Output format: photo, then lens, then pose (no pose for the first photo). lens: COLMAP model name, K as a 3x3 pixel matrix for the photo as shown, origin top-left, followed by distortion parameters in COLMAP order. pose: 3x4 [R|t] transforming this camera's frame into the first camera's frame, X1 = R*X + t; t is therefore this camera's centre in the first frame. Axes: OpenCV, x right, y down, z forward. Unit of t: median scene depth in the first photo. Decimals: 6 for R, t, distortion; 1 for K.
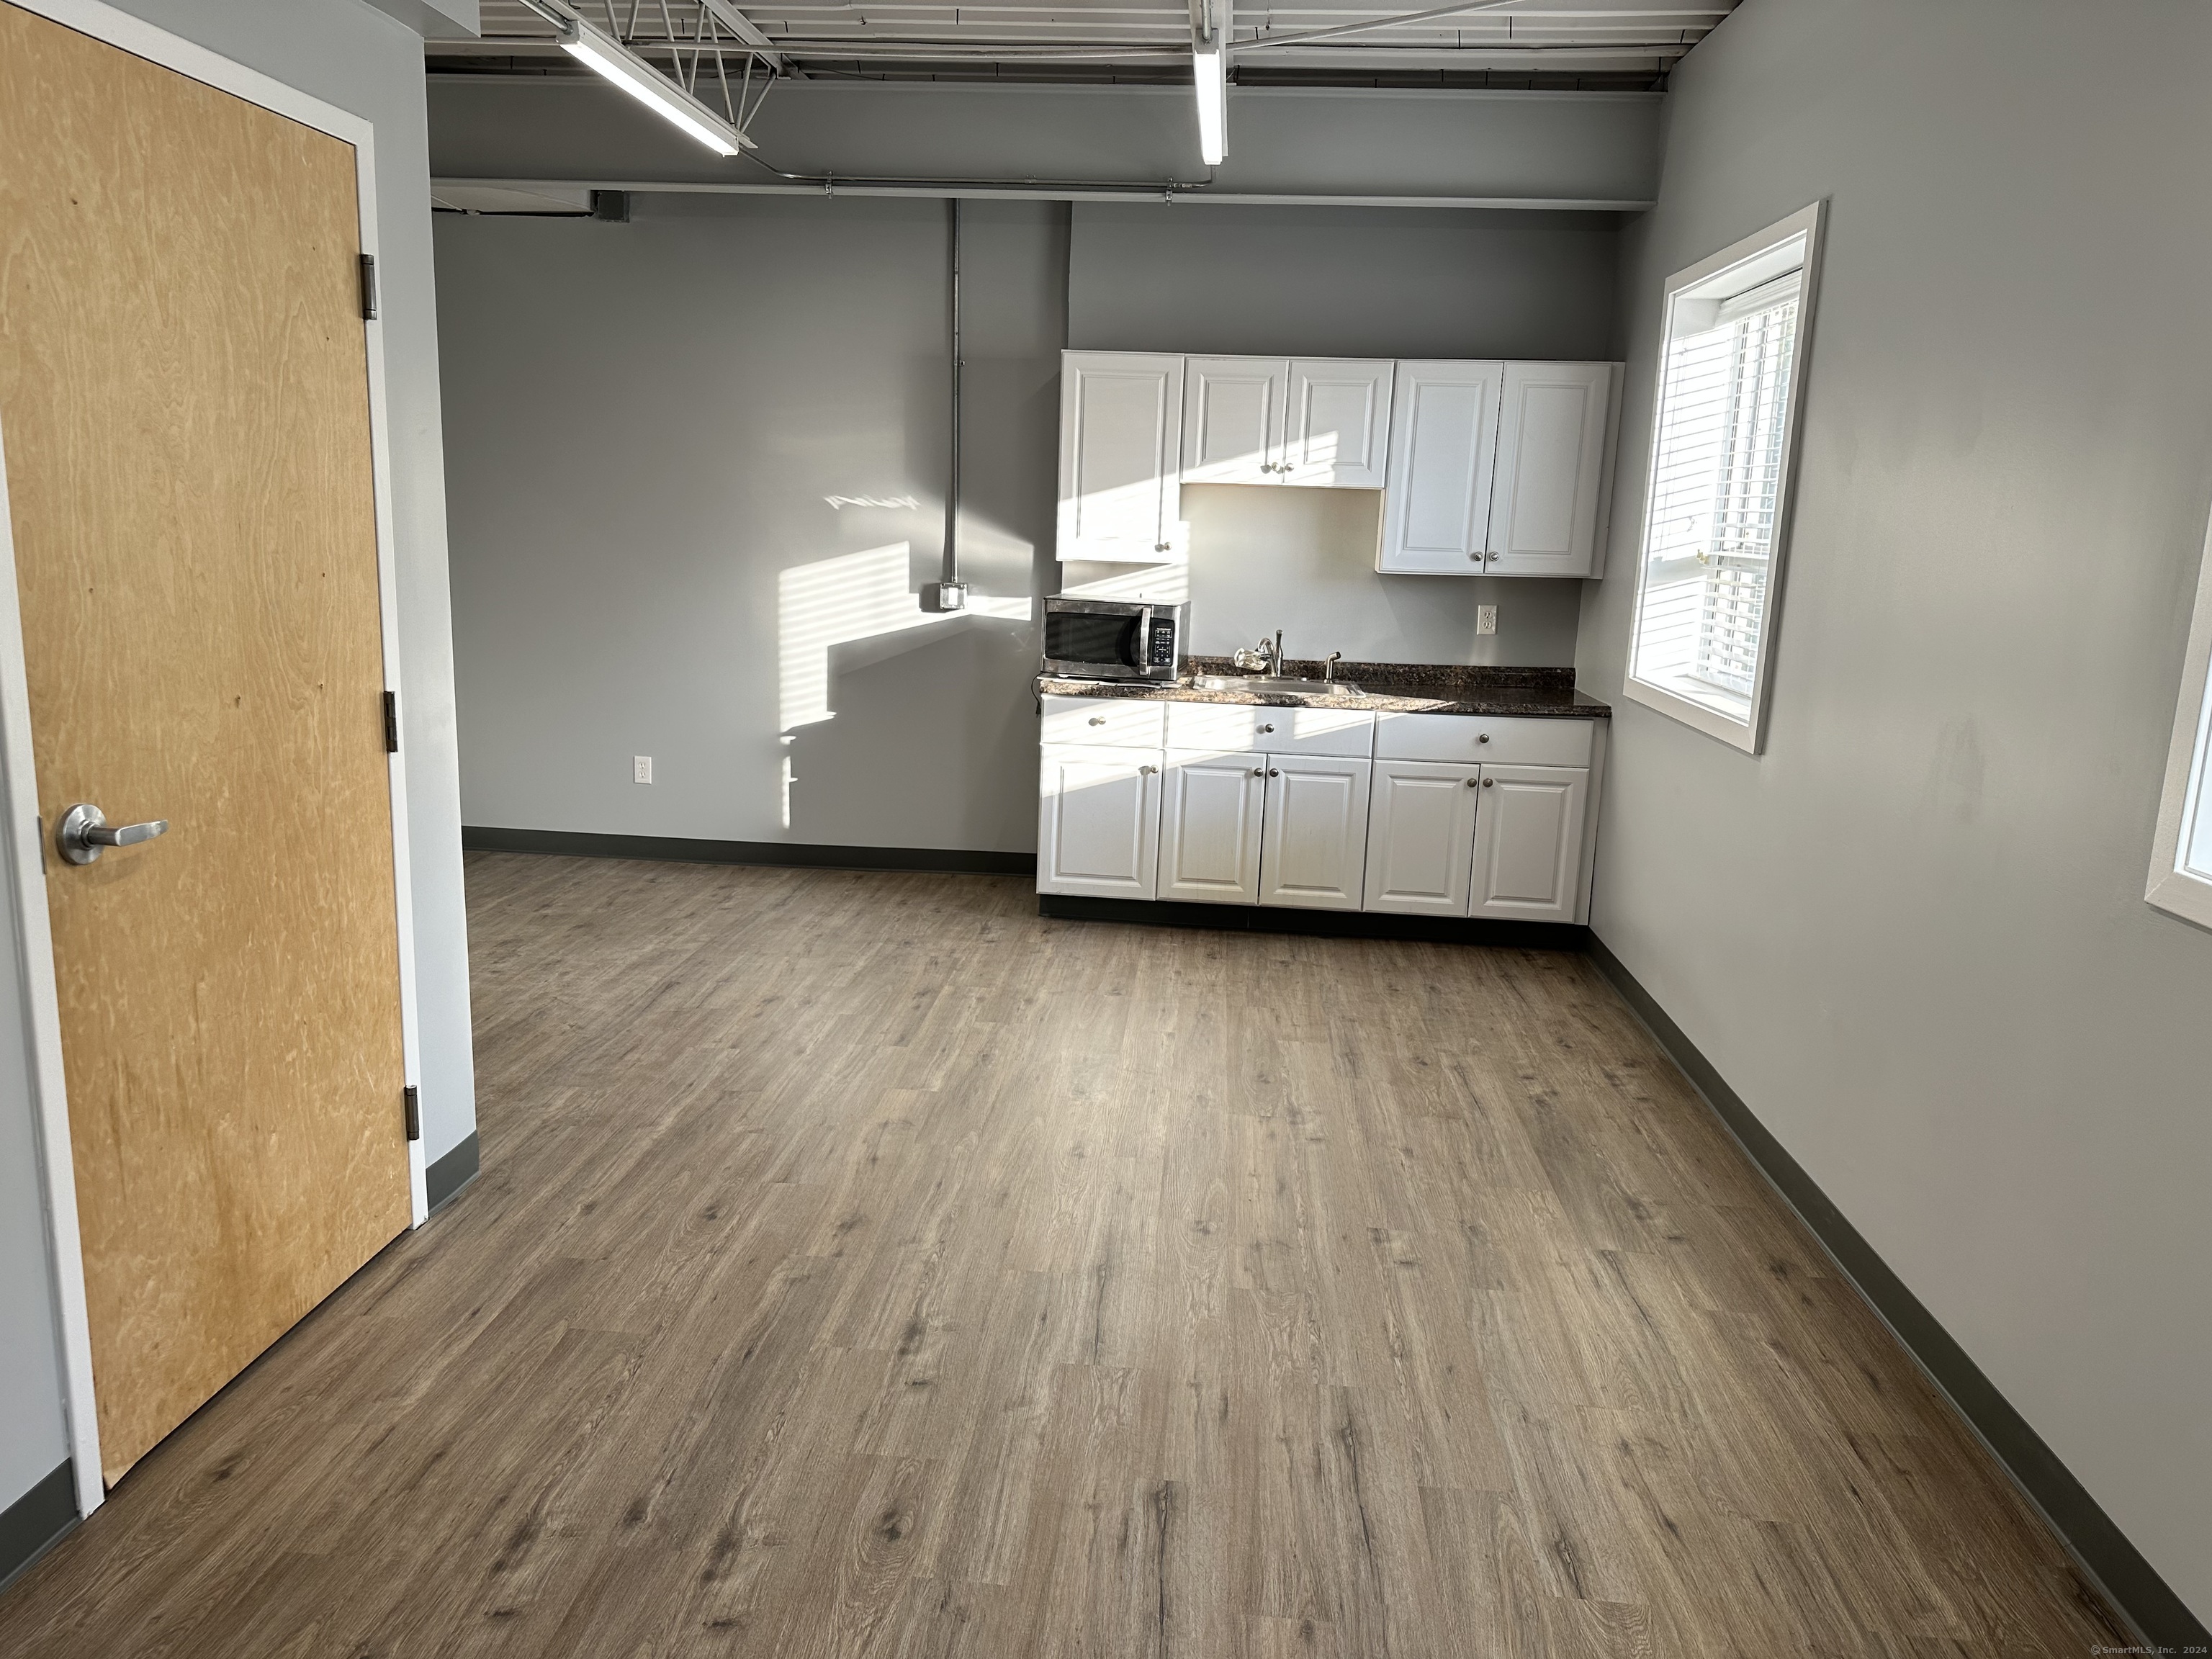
lens RADIAL K [[1546.5, 0, 1123.6], [0, 1546.5, 833.2], [0, 0, 1]] dist [0.057438, -0.067942]
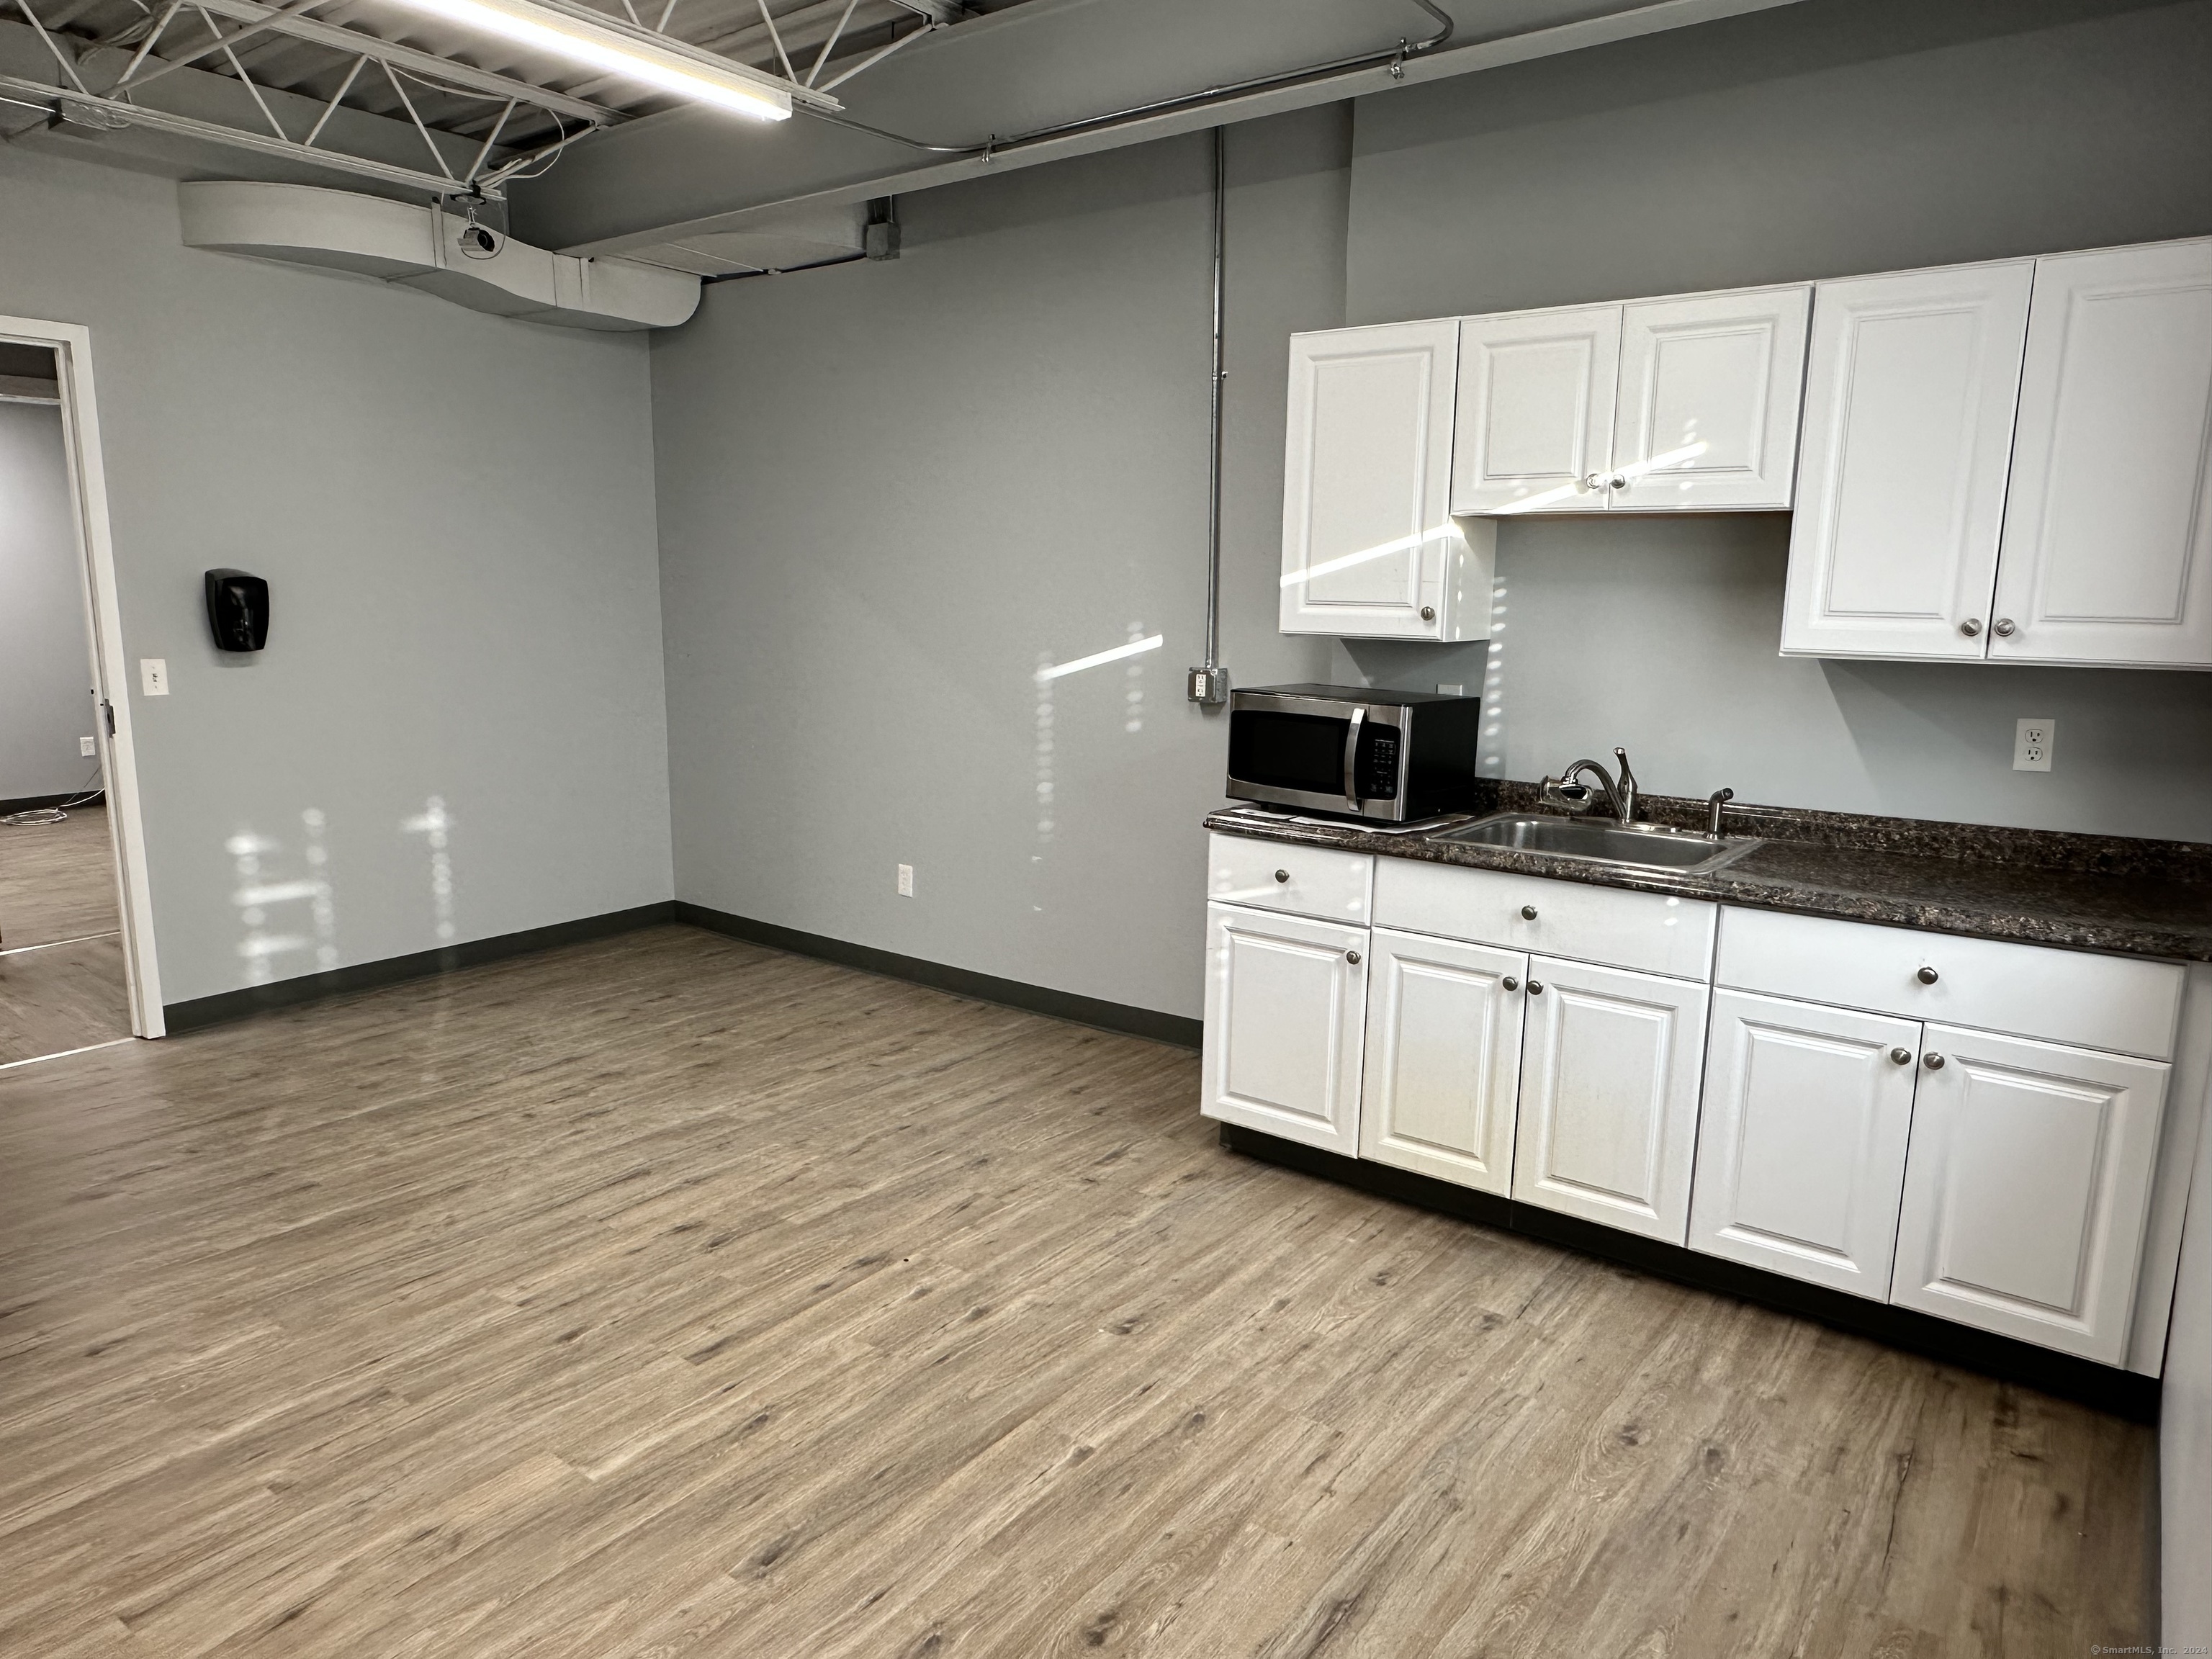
lens RADIAL K [[1420.8, 0, 1113.6], [0, 1420.8, 840.6], [0, 0, 1]] dist [-0.021035, 0.010091]
pose [[0.843536, 0.071191, -0.532334, 0.249928], [-0.092761, 0.995592, -0.013845, -0.073907], [0.529002, 0.061059, 0.846421, 0.453626]]
